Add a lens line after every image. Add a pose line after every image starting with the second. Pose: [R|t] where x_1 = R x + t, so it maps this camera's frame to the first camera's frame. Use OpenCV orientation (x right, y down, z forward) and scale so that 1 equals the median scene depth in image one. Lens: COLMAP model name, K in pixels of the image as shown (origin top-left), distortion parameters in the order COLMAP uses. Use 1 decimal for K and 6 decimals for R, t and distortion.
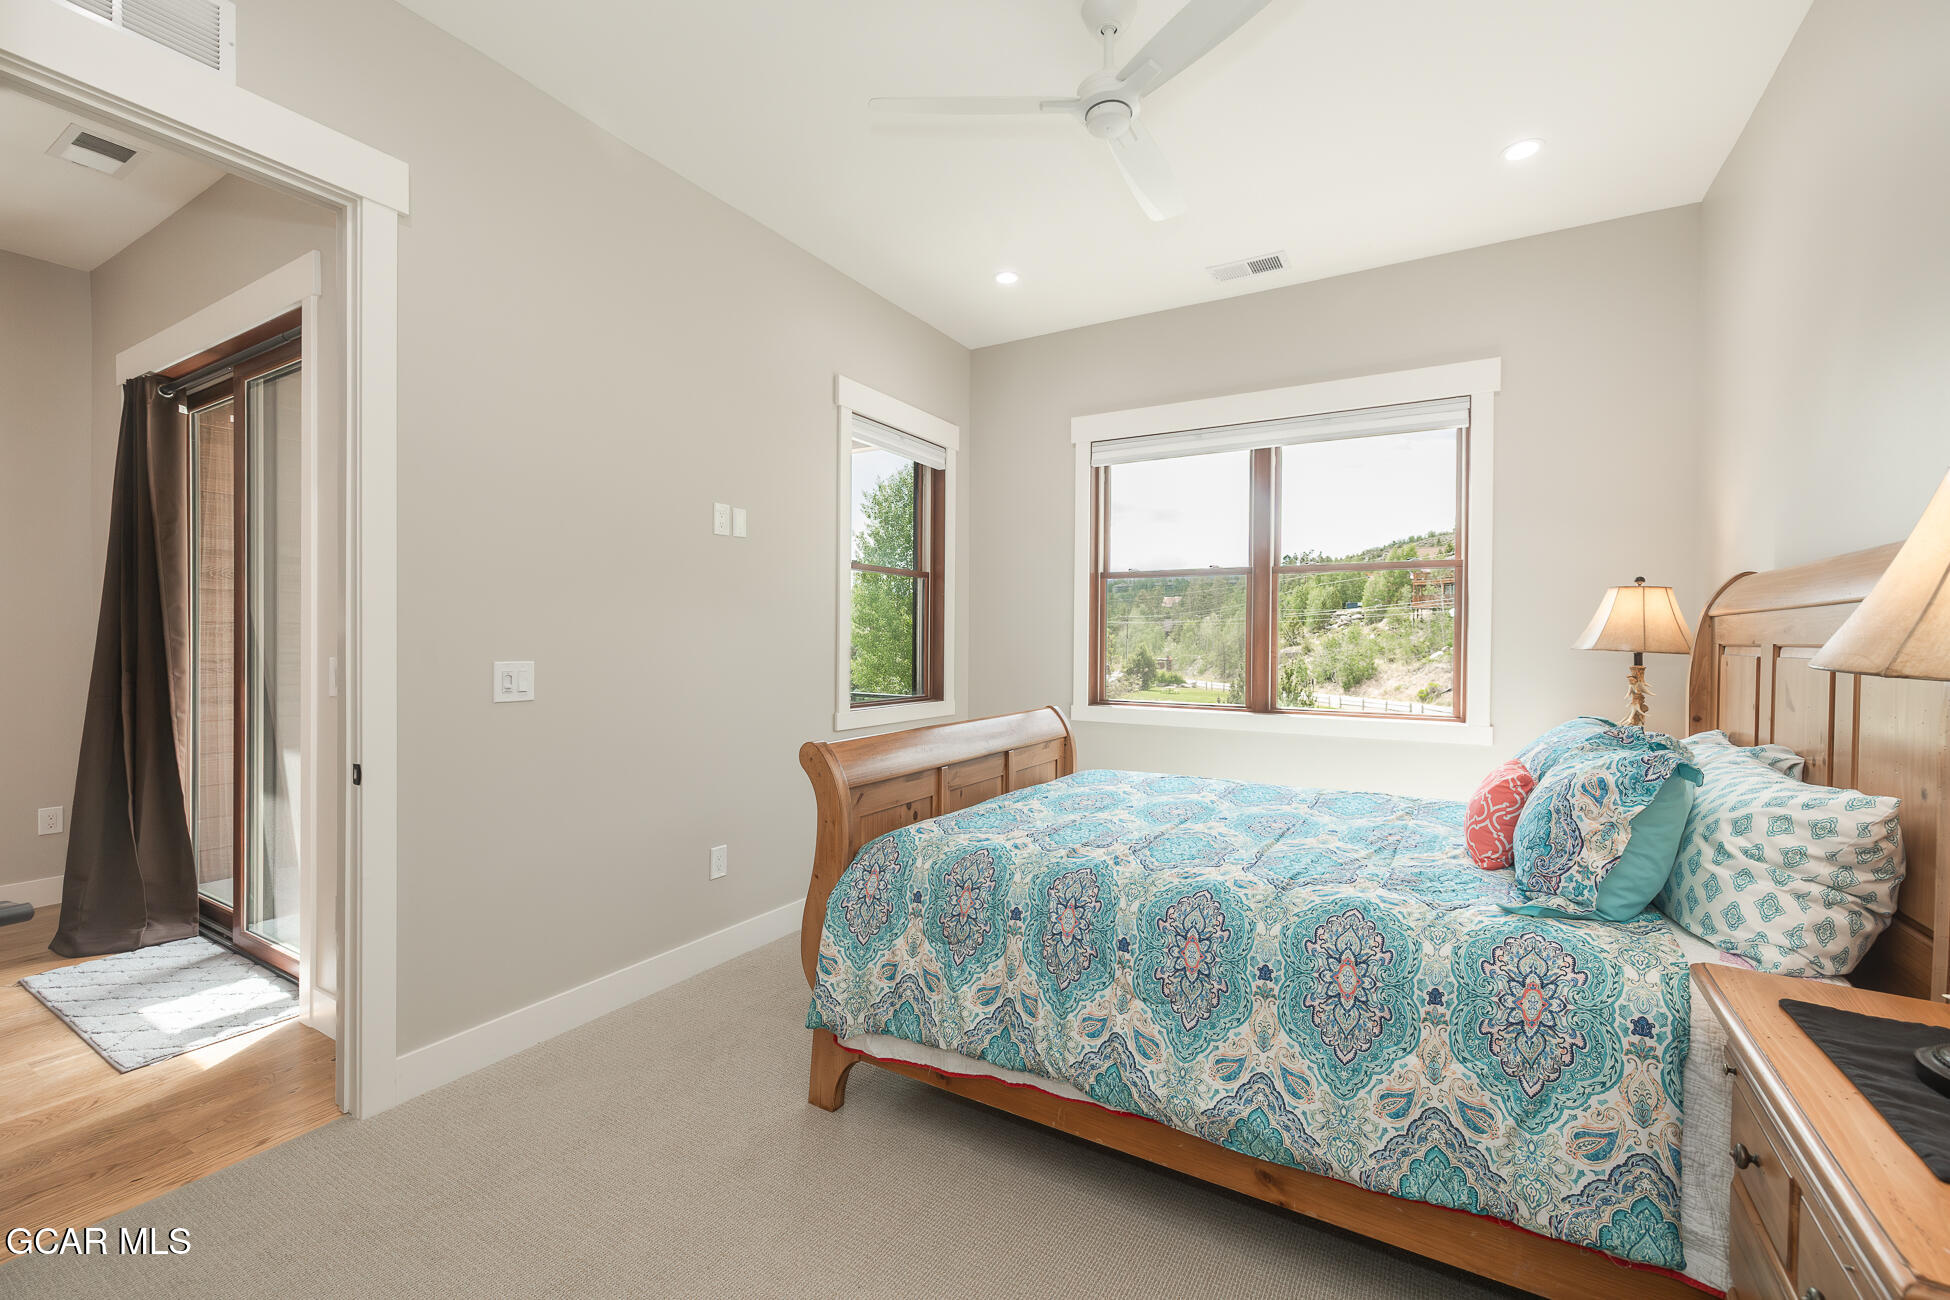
lens RADIAL K [[837.0, 0, 965.4], [0, 837.0, 650.8], [0, 0, 1]] dist [0.002075, -0.000150]
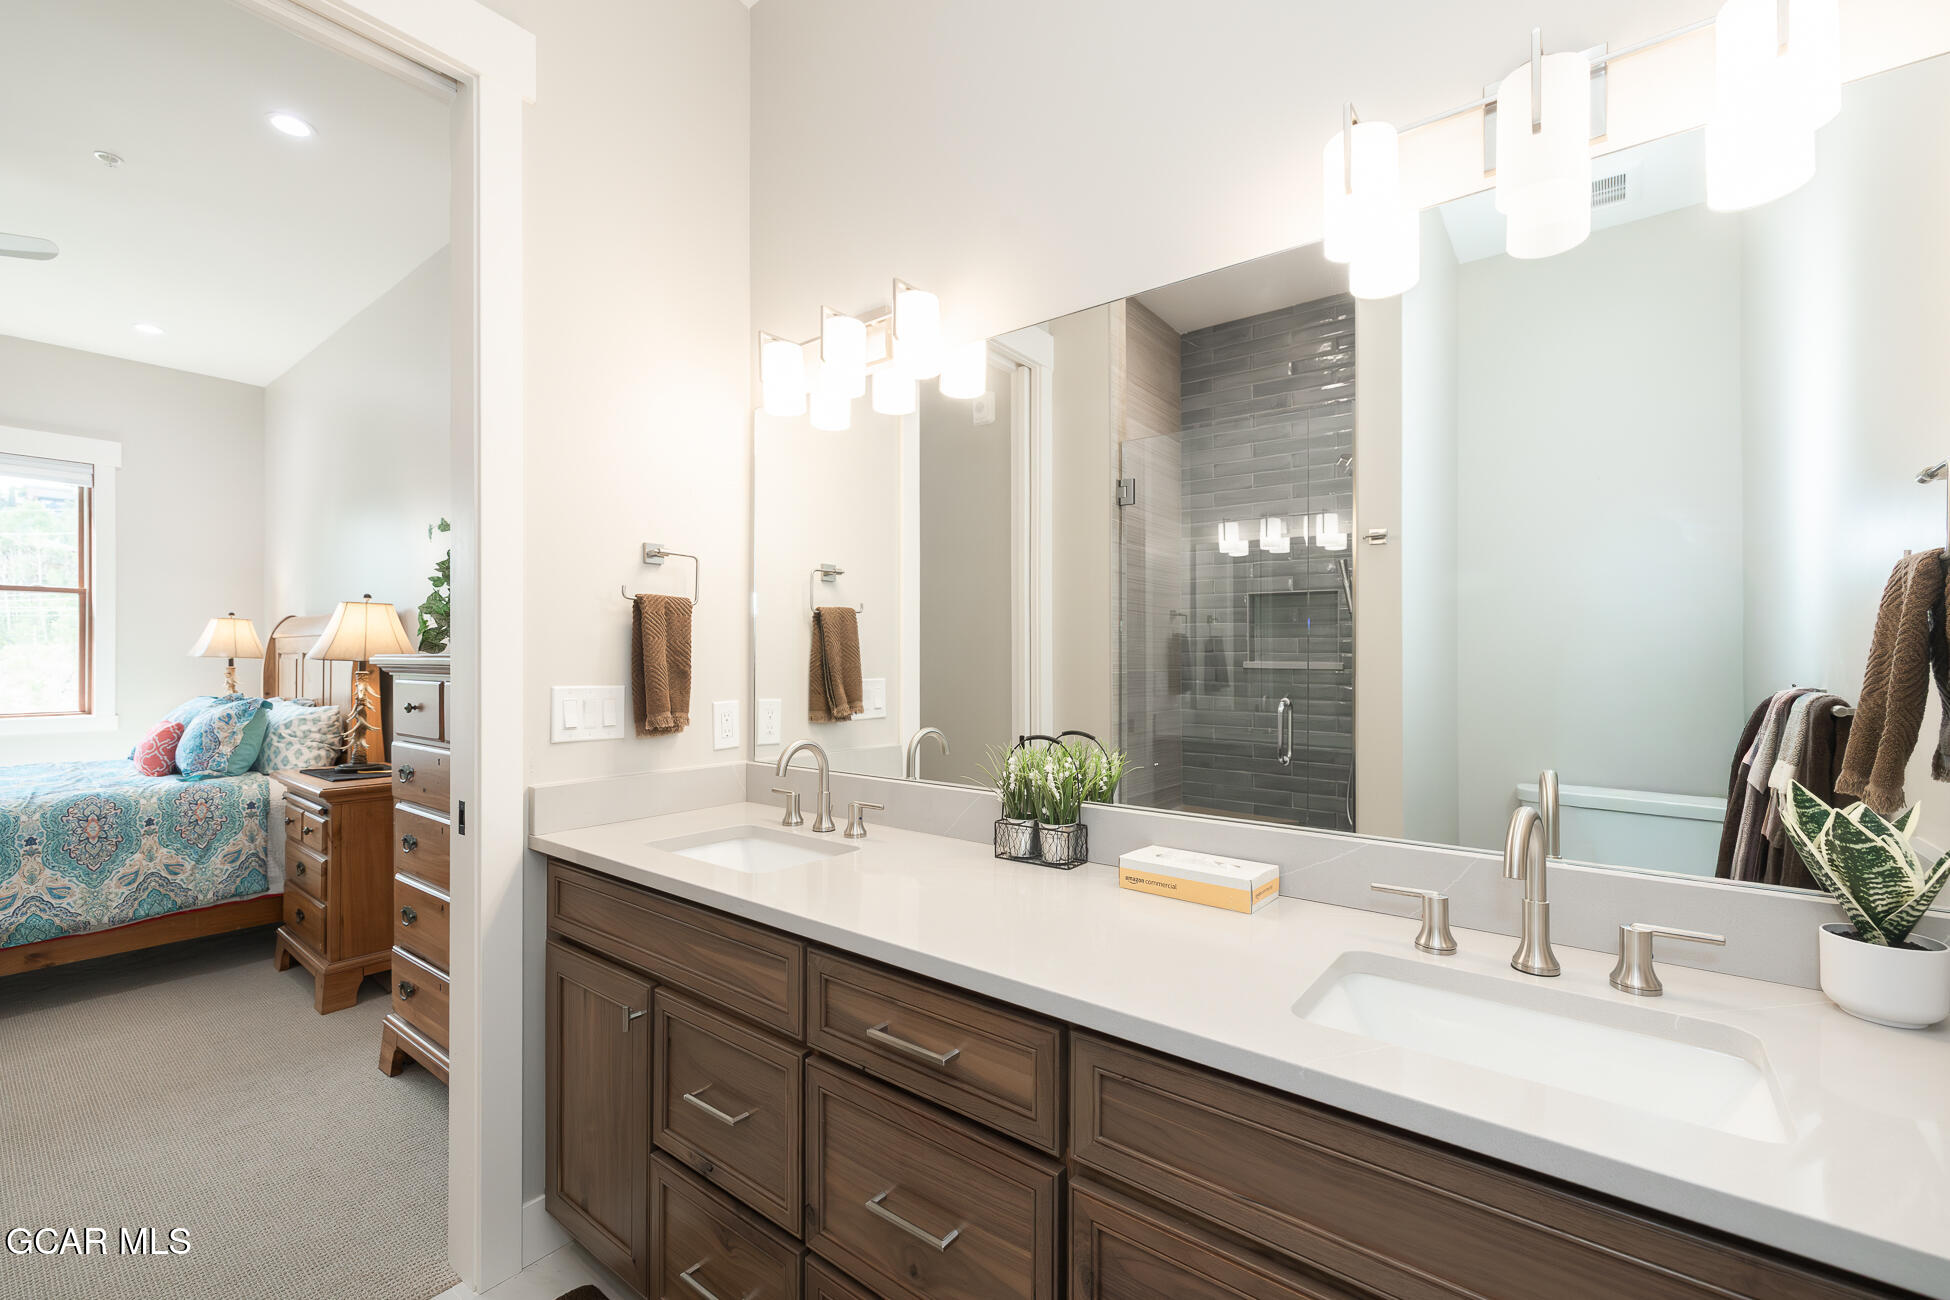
lens RADIAL K [[837.0, 0, 962.7], [0, 837.0, 653.2], [0, 0, 1]] dist [0.002075, -0.000150]
pose [[0.152857, -0.002491, 0.988245, -1.187470], [0.013806, 0.999905, 0.000385, 0.021232], [-0.988152, 0.013585, 0.152877, -1.319058]]
